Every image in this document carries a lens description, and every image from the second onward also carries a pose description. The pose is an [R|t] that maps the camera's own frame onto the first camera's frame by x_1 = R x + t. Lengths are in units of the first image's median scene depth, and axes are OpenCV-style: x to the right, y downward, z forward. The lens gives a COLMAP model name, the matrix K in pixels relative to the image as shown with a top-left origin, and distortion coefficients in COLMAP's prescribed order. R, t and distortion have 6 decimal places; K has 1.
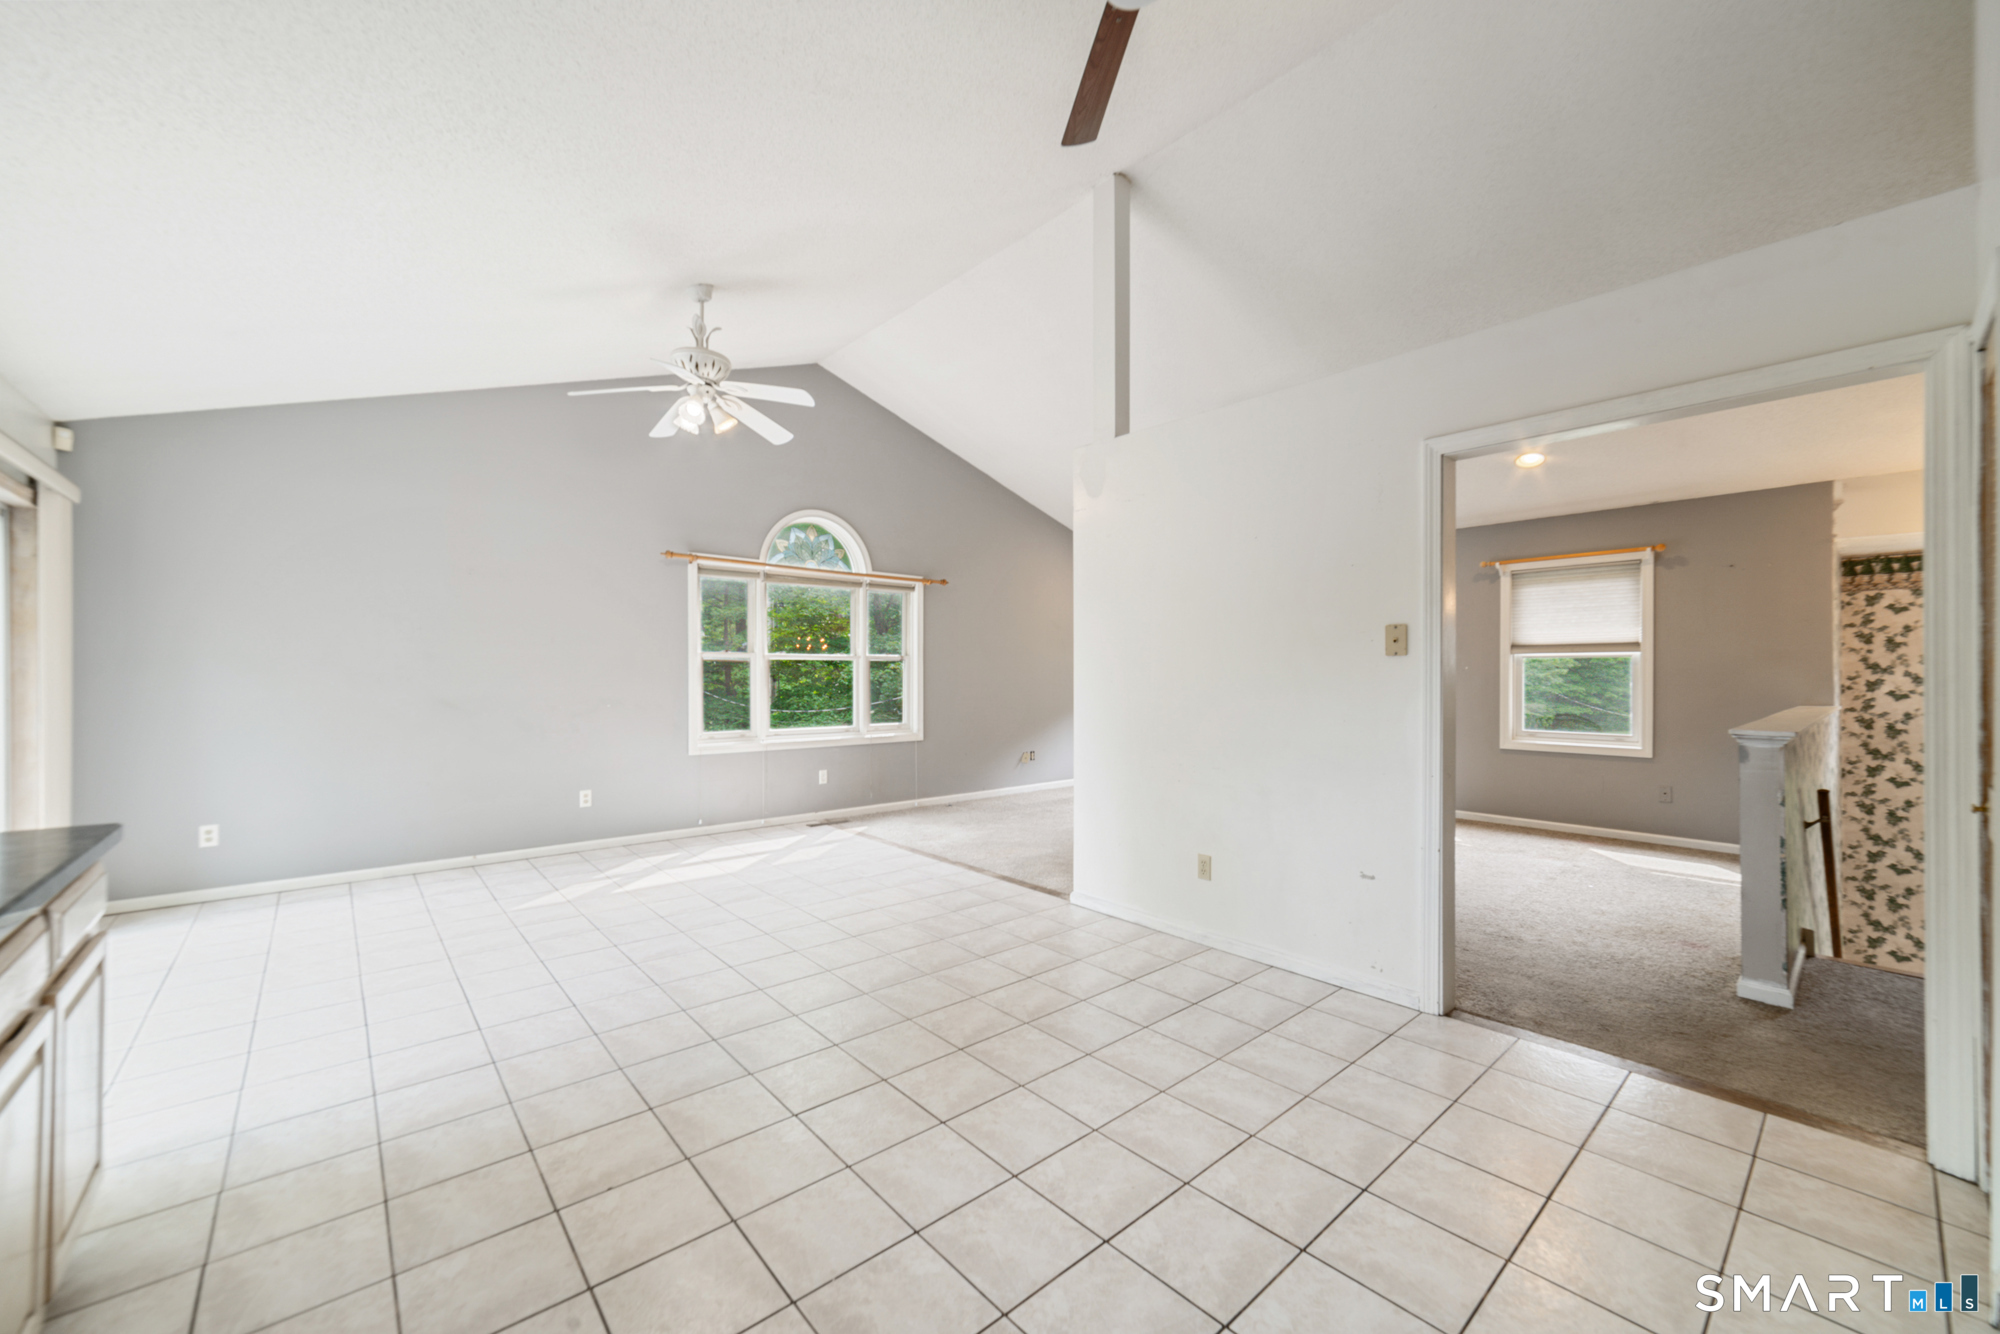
lens RADIAL K [[776.3, 0, 1000.7], [0, 776.3, 666.4], [0, 0, 1]] dist [-0.001595, 0.002636]
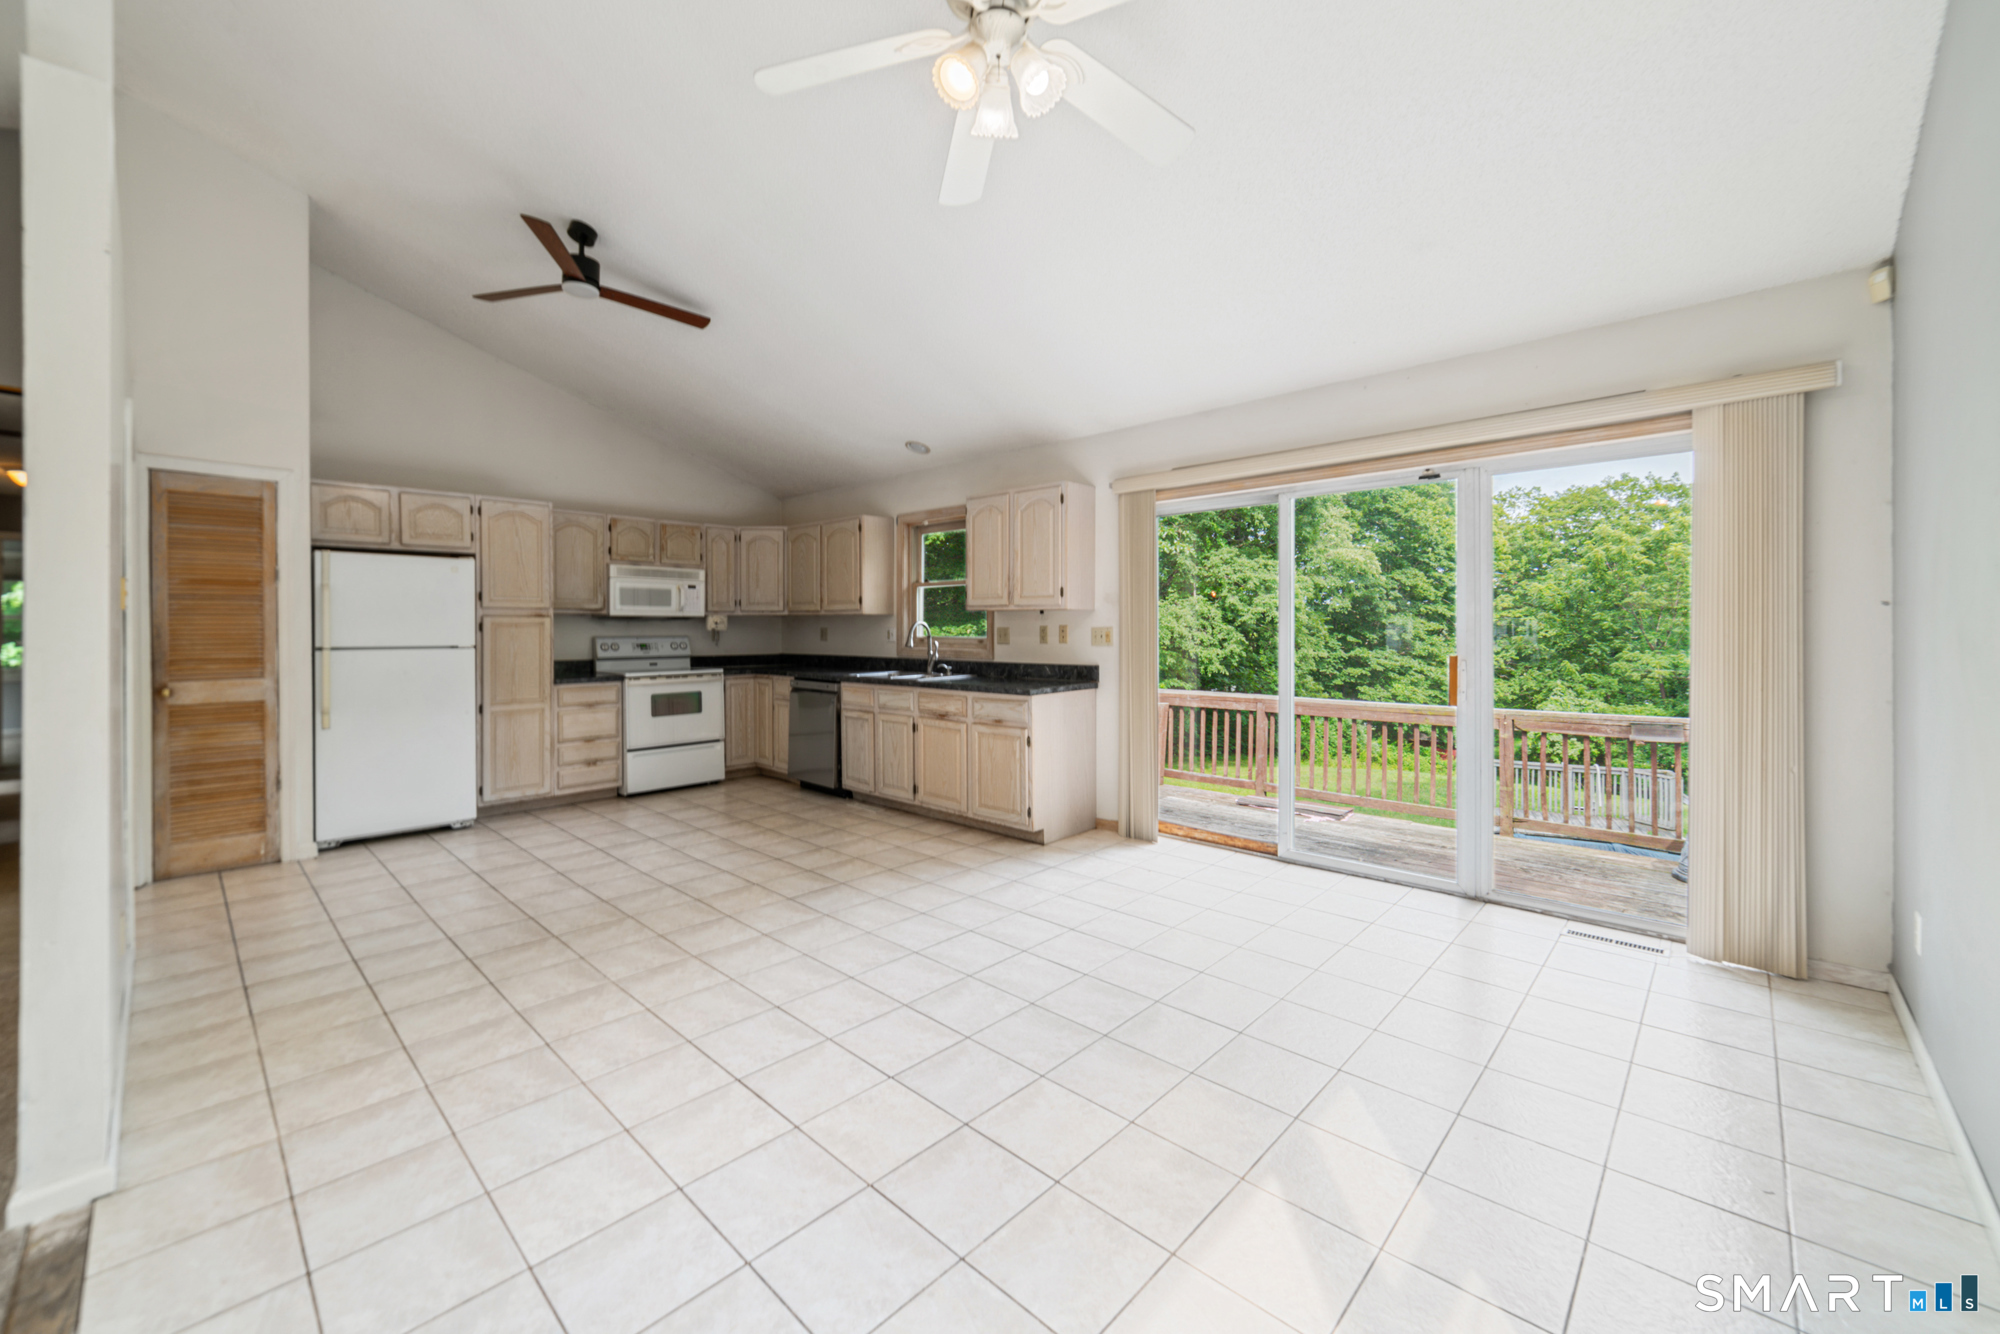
lens RADIAL K [[776.3, 0, 1003.5], [0, 776.3, 638.0], [0, 0, 1]] dist [-0.001595, 0.002636]
pose [[-0.994536, 0.004013, -0.104318, -0.251723], [0.003948, 0.999992, 0.000838, 0.012943], [0.104320, 0.000422, -0.994544, 1.099696]]
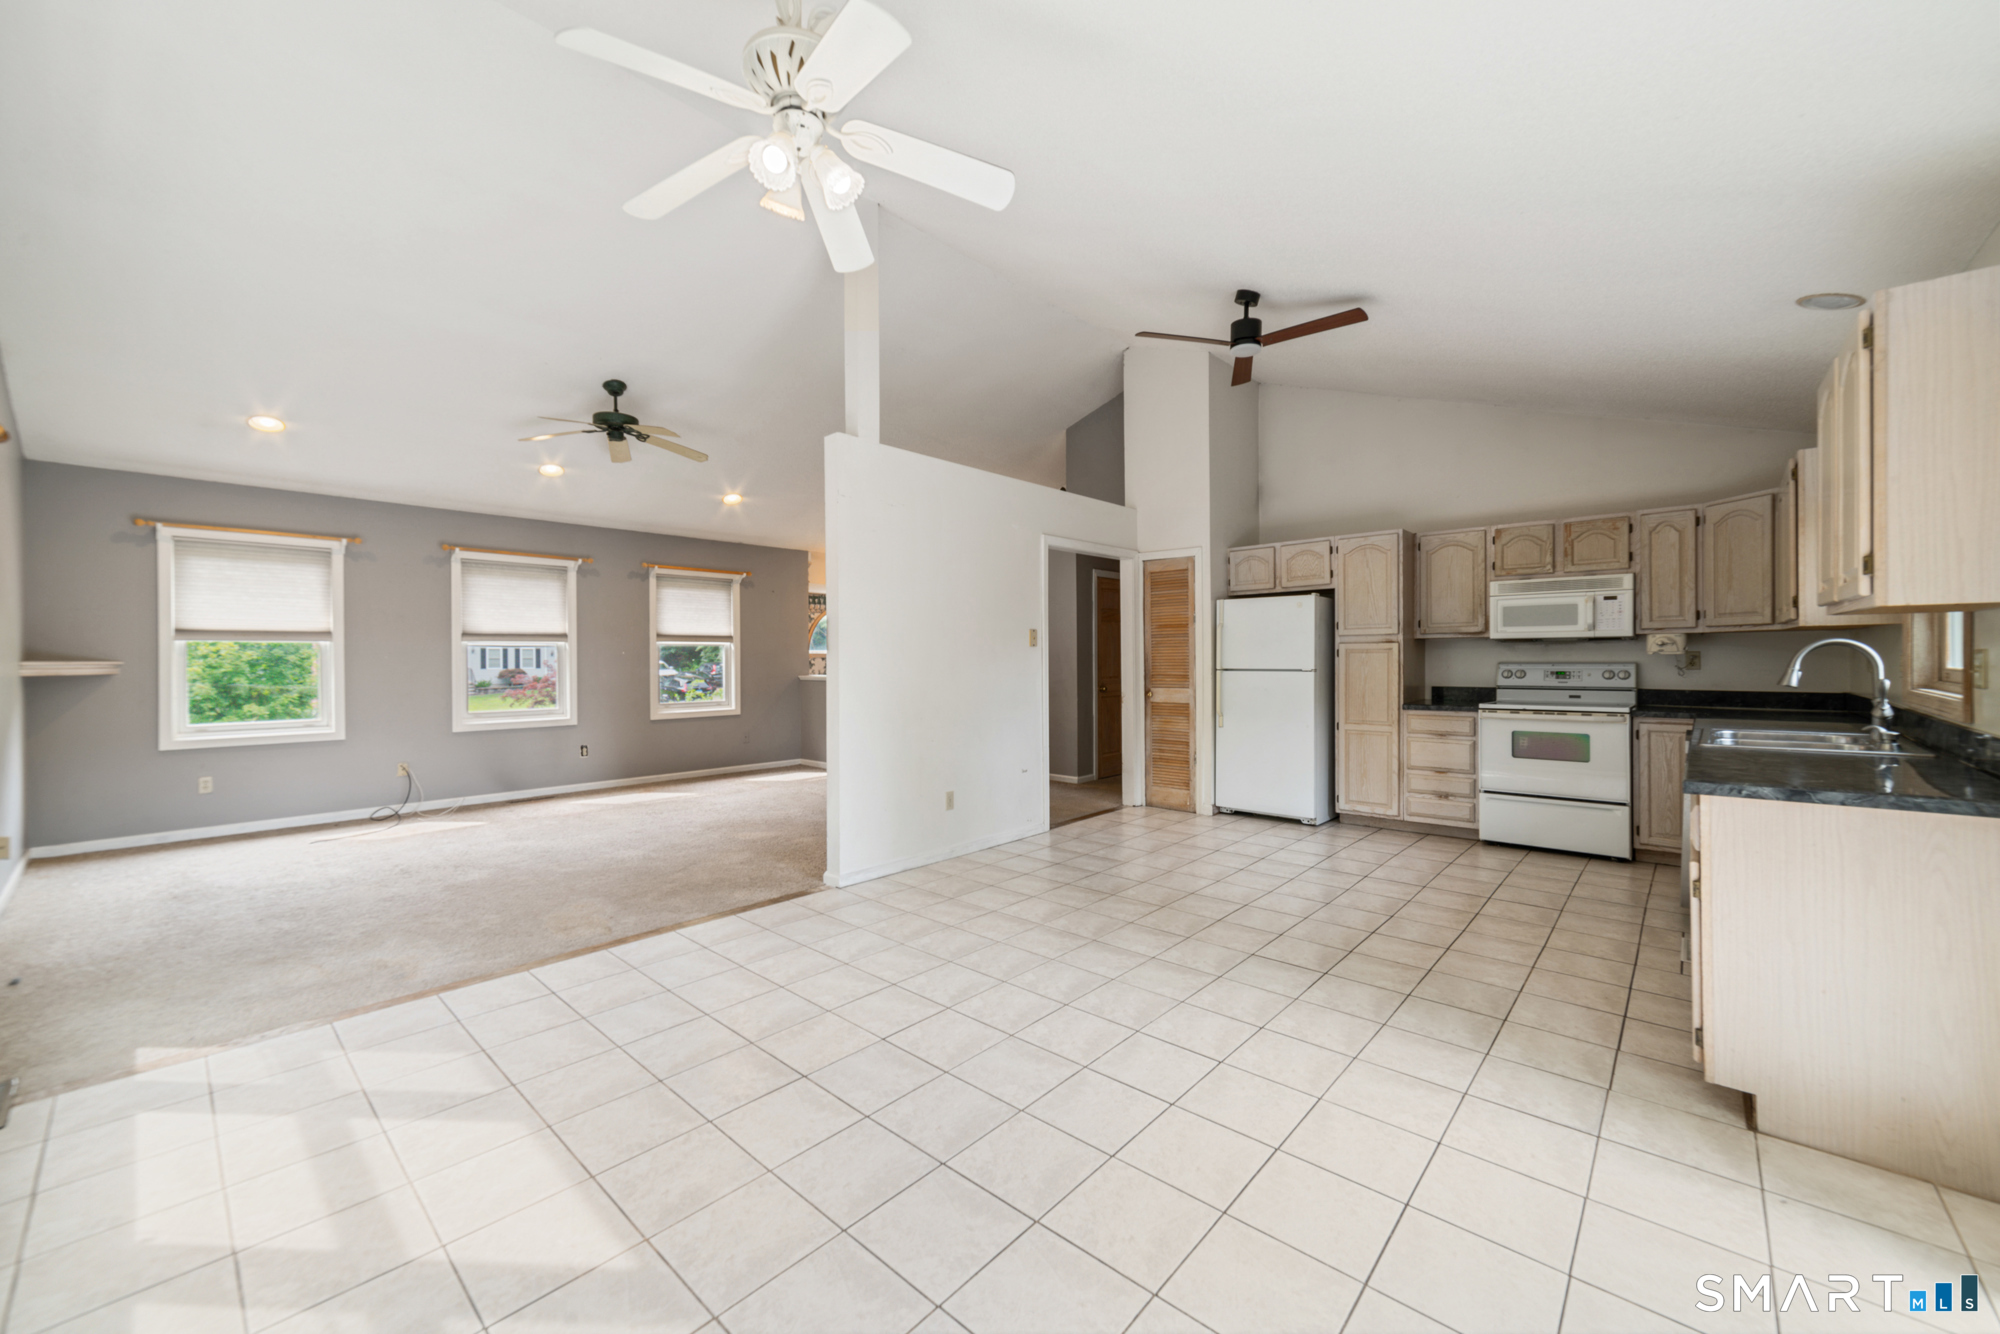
lens RADIAL K [[776.3, 0, 1002.0], [0, 776.3, 668.5], [0, 0, 1]] dist [-0.001595, 0.002636]
pose [[-0.129223, -0.012607, 0.991535, -0.692178], [-0.005722, 0.999912, 0.011967, 0.009260], [-0.991599, -0.004127, -0.129283, 0.700445]]
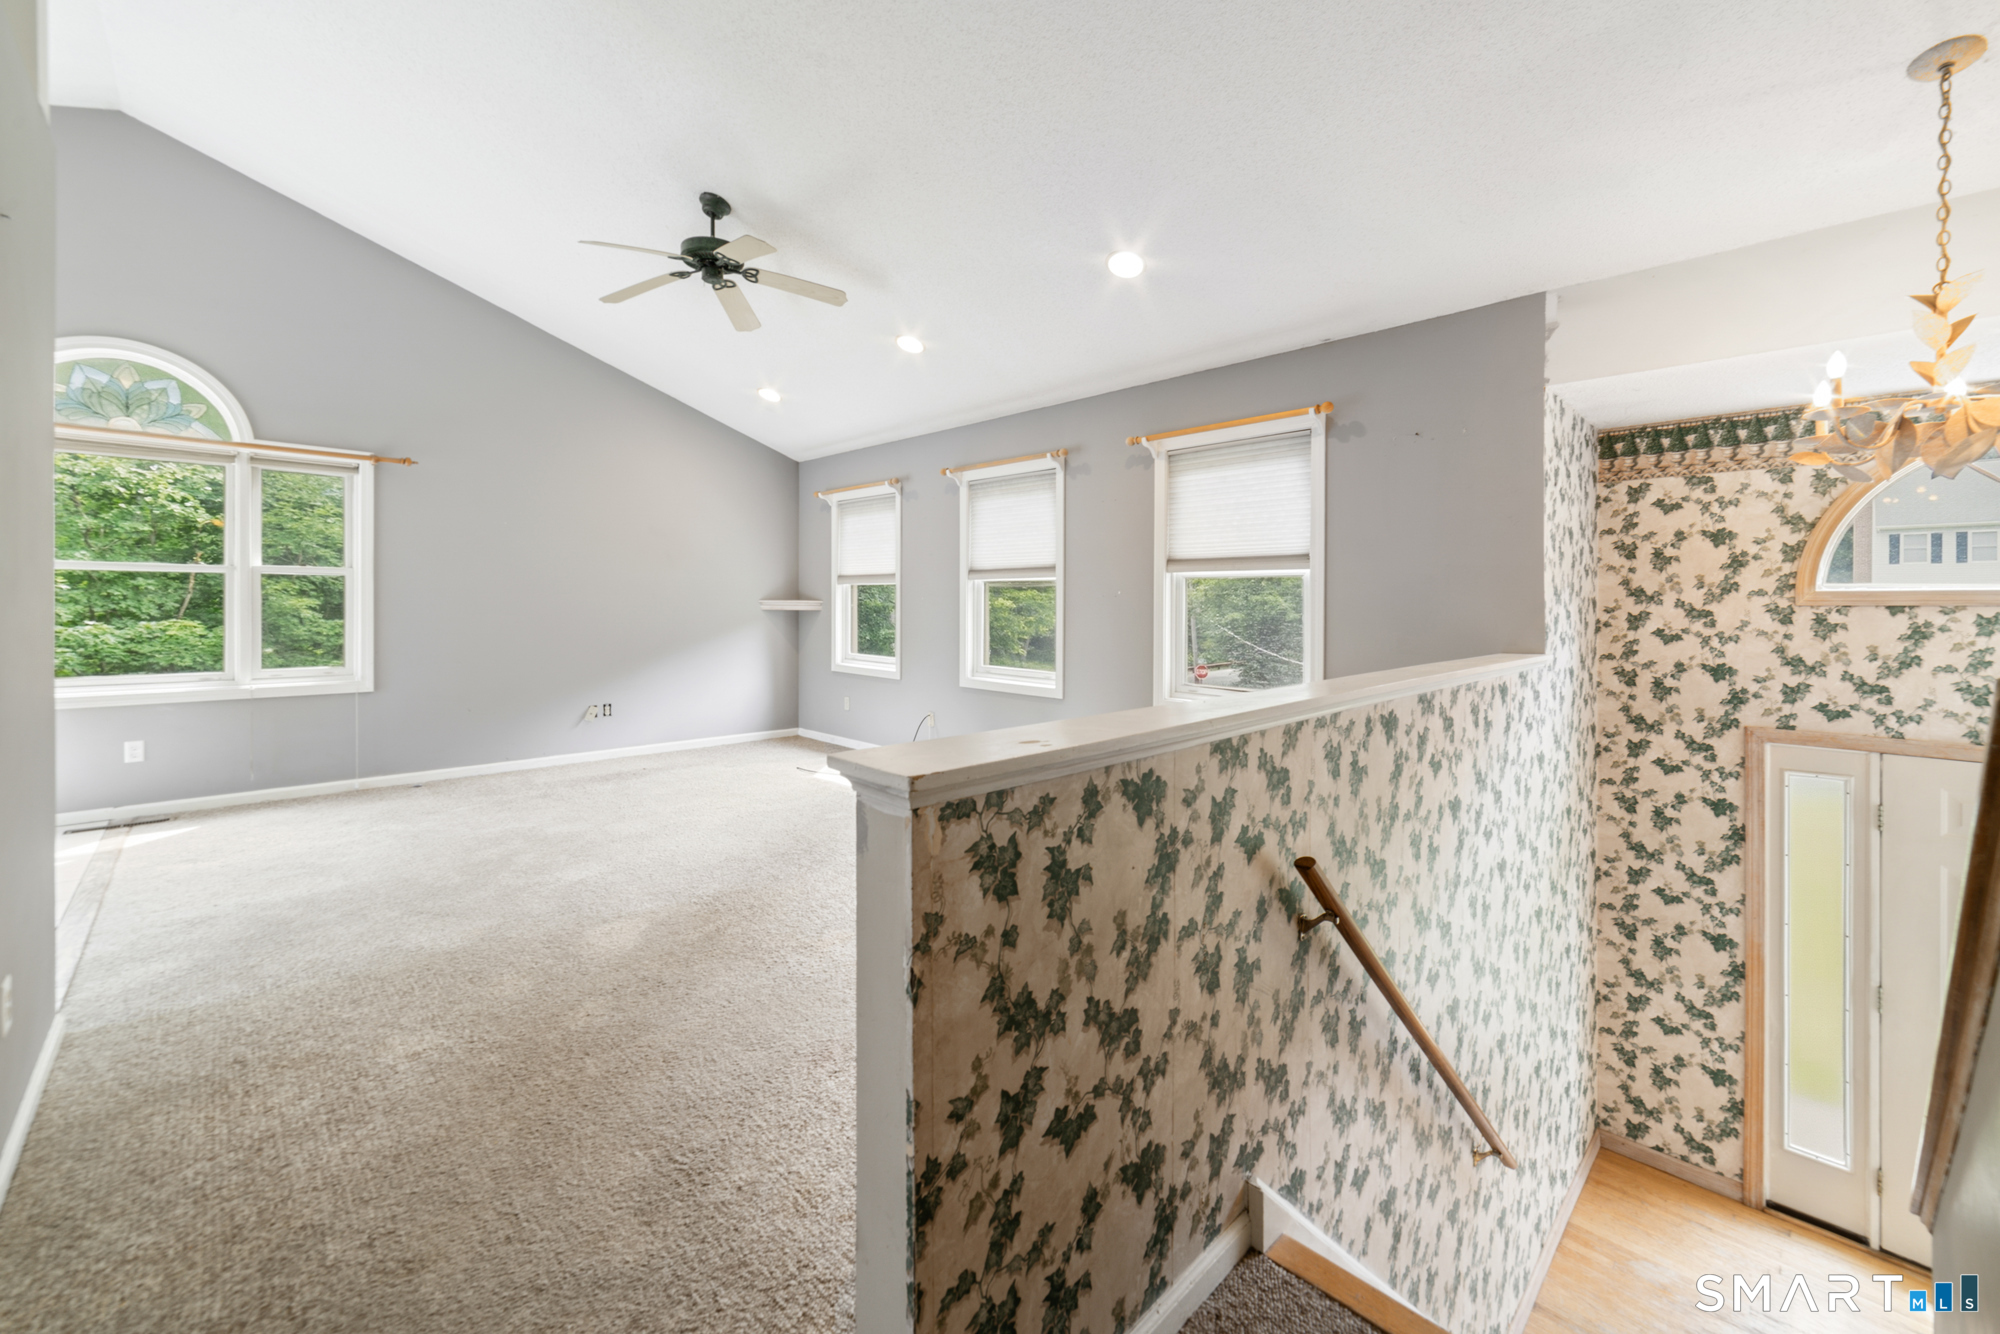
lens RADIAL K [[803.4, 0, 997.9], [0, 803.4, 598.2], [0, 0, 1]] dist [0.006103, 0.000196]
pose [[0.998193, 0.008892, 0.059426, 0.530072], [-0.008871, 0.999960, -0.000629, 0.010318], [-0.059429, 0.000101, 0.998233, 0.337623]]
